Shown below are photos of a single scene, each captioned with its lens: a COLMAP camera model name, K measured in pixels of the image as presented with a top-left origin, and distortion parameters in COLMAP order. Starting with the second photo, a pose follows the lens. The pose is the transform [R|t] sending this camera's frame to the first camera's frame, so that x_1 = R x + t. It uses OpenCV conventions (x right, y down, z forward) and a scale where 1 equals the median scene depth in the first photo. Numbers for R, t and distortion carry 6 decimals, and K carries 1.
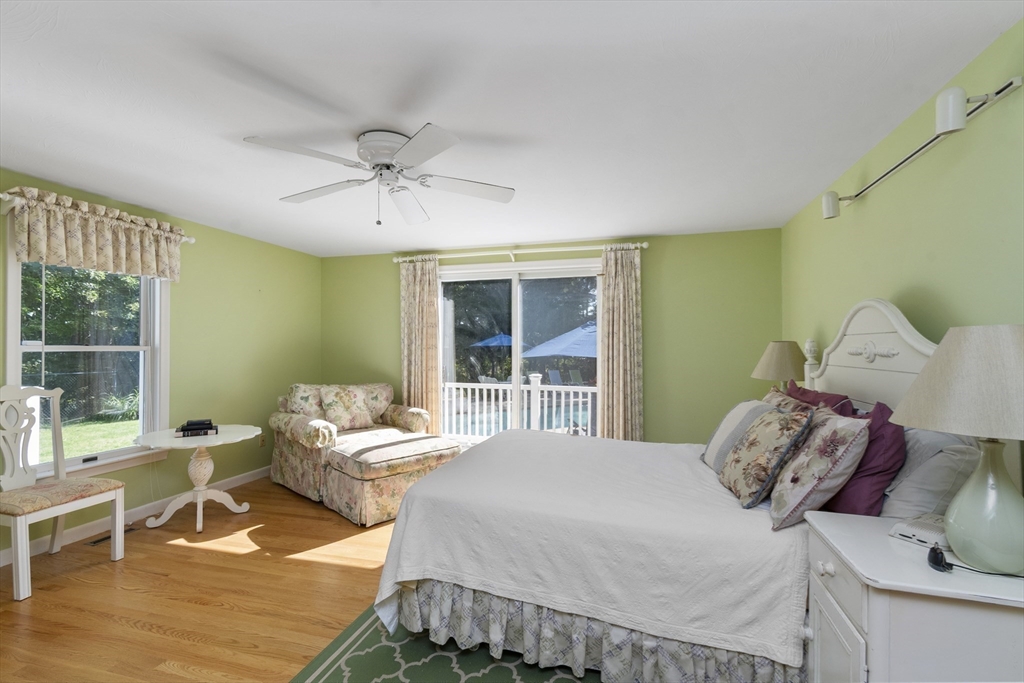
lens RADIAL K [[463.6, 0, 512.0], [0, 463.6, 340.1], [0, 0, 1]] dist [0.005132, -0.003014]
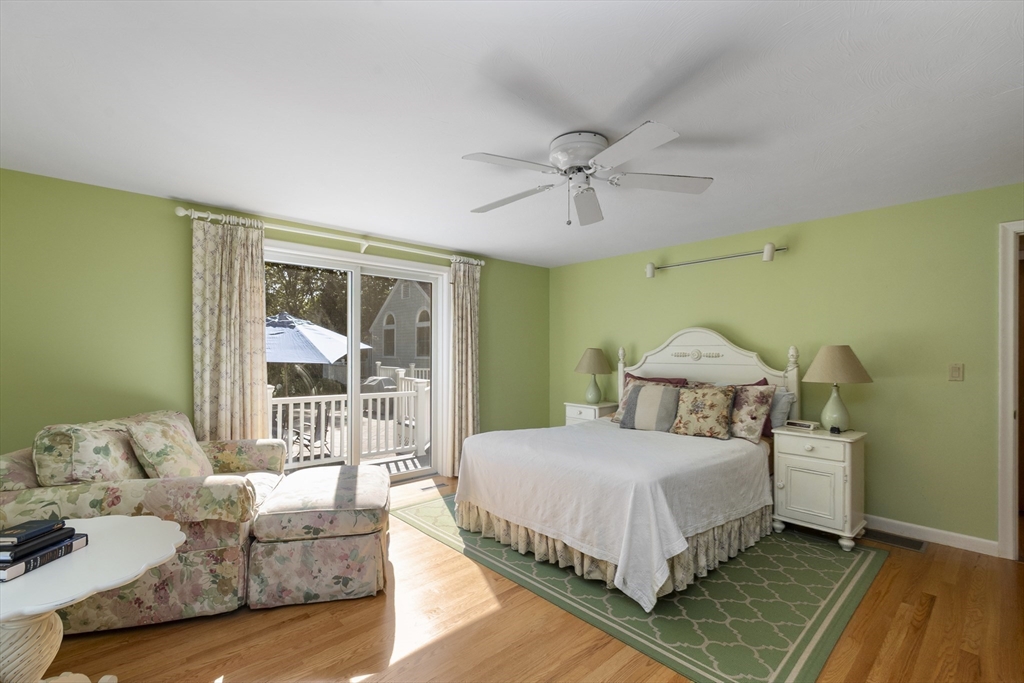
lens RADIAL K [[463.6, 0, 511.0], [0, 463.6, 350.3], [0, 0, 1]] dist [0.005132, -0.003014]
pose [[0.515260, 0.003866, 0.857025, -0.653445], [-0.014879, 0.999879, 0.004434, 0.005106], [-0.856905, -0.015036, 0.515256, 0.342054]]
